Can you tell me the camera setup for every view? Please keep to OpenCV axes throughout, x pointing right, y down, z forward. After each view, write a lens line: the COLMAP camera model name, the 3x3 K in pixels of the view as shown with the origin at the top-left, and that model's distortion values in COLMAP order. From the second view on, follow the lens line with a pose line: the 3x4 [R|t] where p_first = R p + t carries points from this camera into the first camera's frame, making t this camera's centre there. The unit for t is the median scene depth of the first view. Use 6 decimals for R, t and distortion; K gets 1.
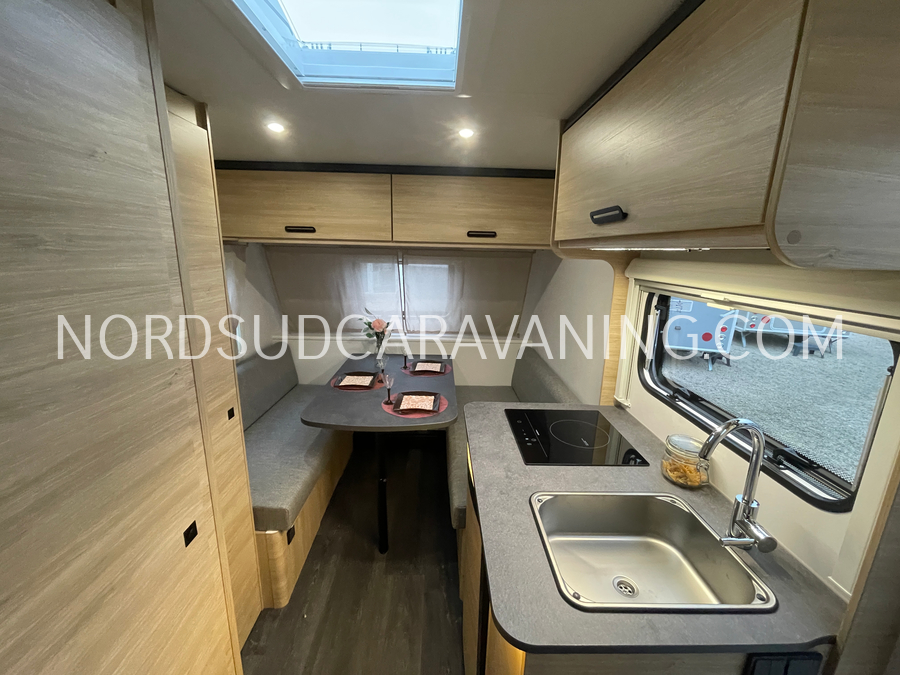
lens RADIAL K [[361.9, 0, 450.2], [0, 361.9, 332.5], [0, 0, 1]] dist [-0.000133, -0.001816]
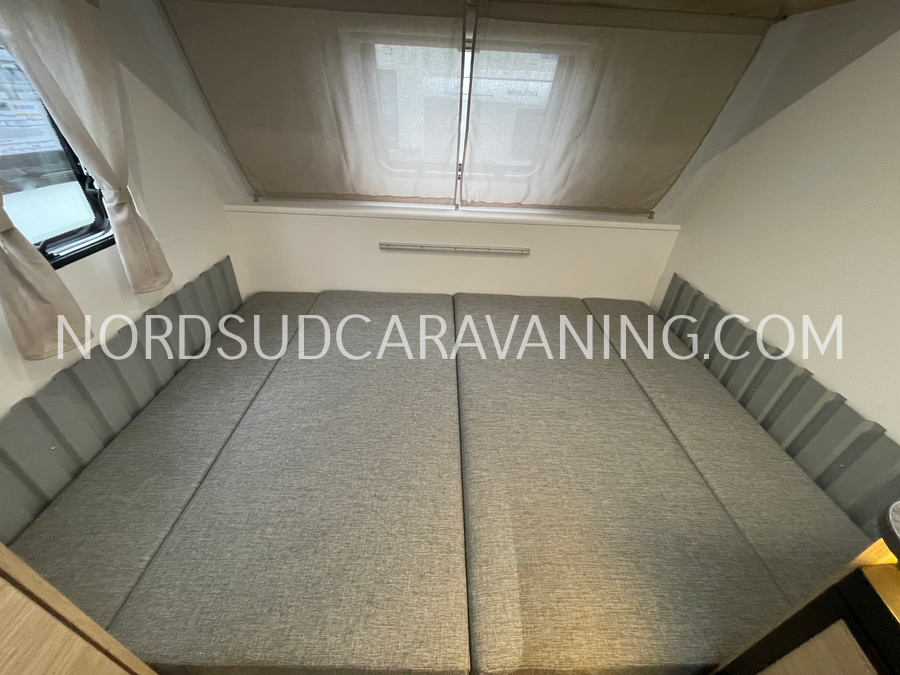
lens RADIAL K [[361.9, 0, 449.3], [0, 361.9, 329.7], [0, 0, 1]] dist [-0.000133, -0.001816]
pose [[0.999638, 0.026871, -0.001017, -0.188273], [-0.025030, 0.943623, 0.330075, -0.002984], [0.009829, -0.329930, 0.943954, 0.562843]]
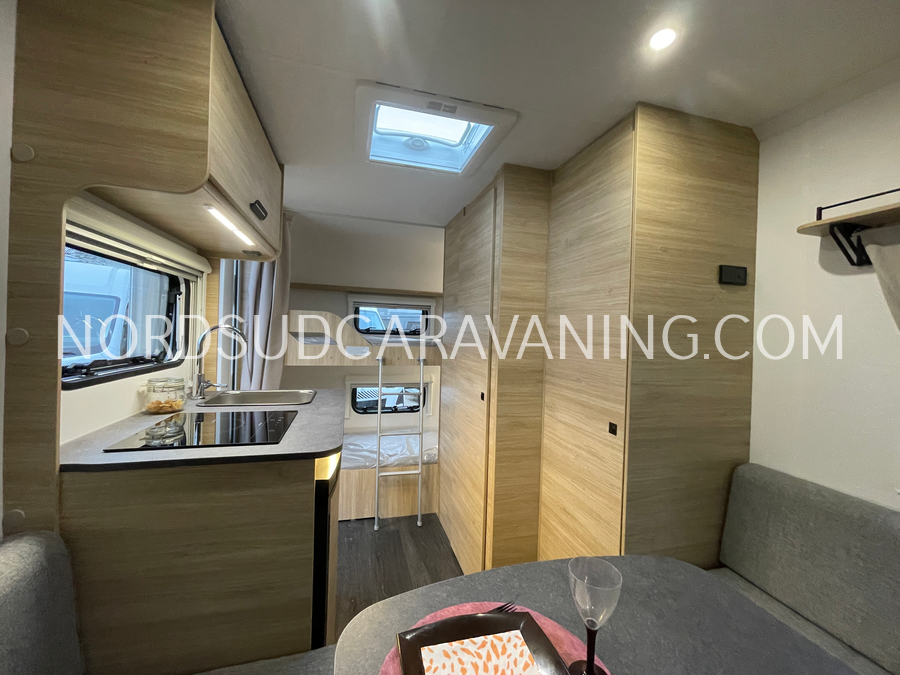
lens RADIAL K [[361.9, 0, 450.7], [0, 361.9, 331.6], [0, 0, 1]] dist [-0.000133, -0.001816]
pose [[-0.968741, -0.055254, -0.241844, 0.011877], [-0.107278, 0.972320, 0.207569, -0.100338], [0.223680, 0.227025, -0.947854, 1.106243]]
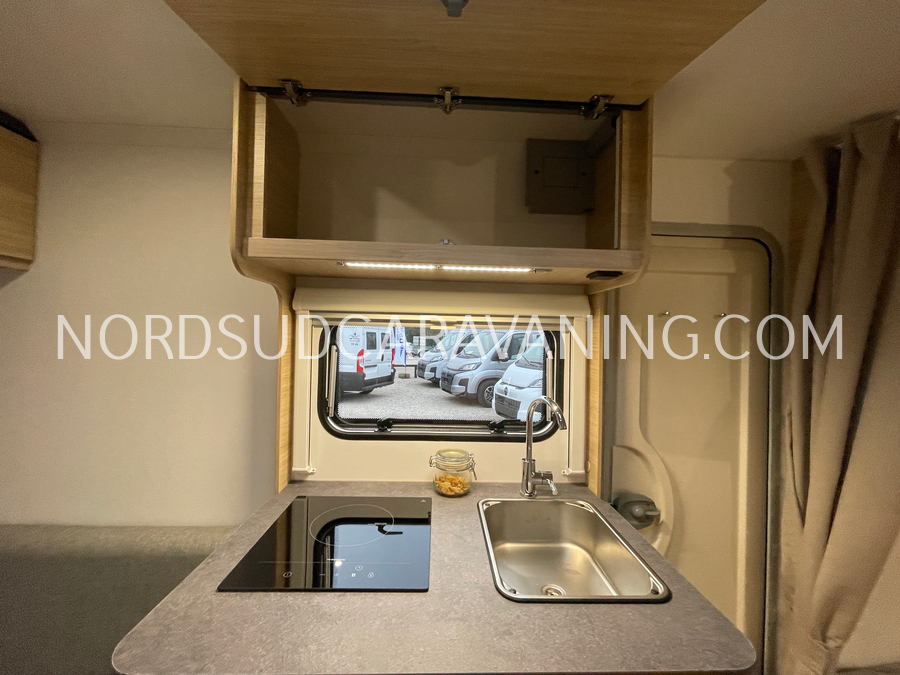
lens RADIAL K [[361.9, 0, 450.7], [0, 361.9, 334.4], [0, 0, 1]] dist [-0.000133, -0.001816]
pose [[-0.012948, -0.027104, 0.999549, -0.197172], [0.197344, 0.979901, 0.029128, -0.036132], [-0.980249, 0.197632, -0.007339, 0.443129]]
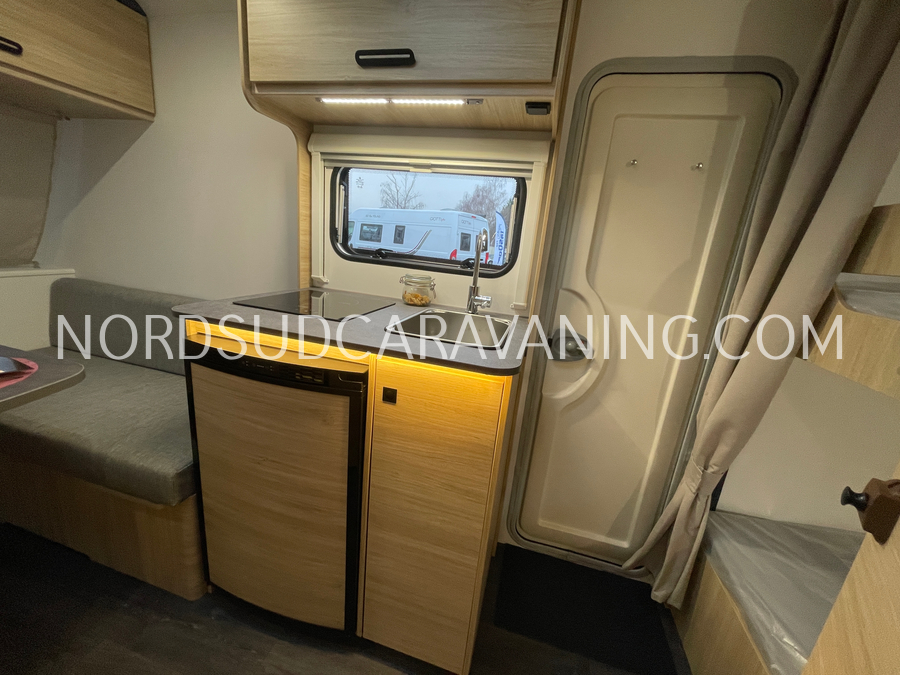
lens RADIAL K [[361.9, 0, 450.5], [0, 361.9, 334.5], [0, 0, 1]] dist [-0.000133, -0.001816]
pose [[0.281341, -0.243115, 0.928301, -0.303267], [0.125628, 0.968381, 0.215538, 0.115007], [-0.951349, 0.055981, 0.302987, 0.222810]]
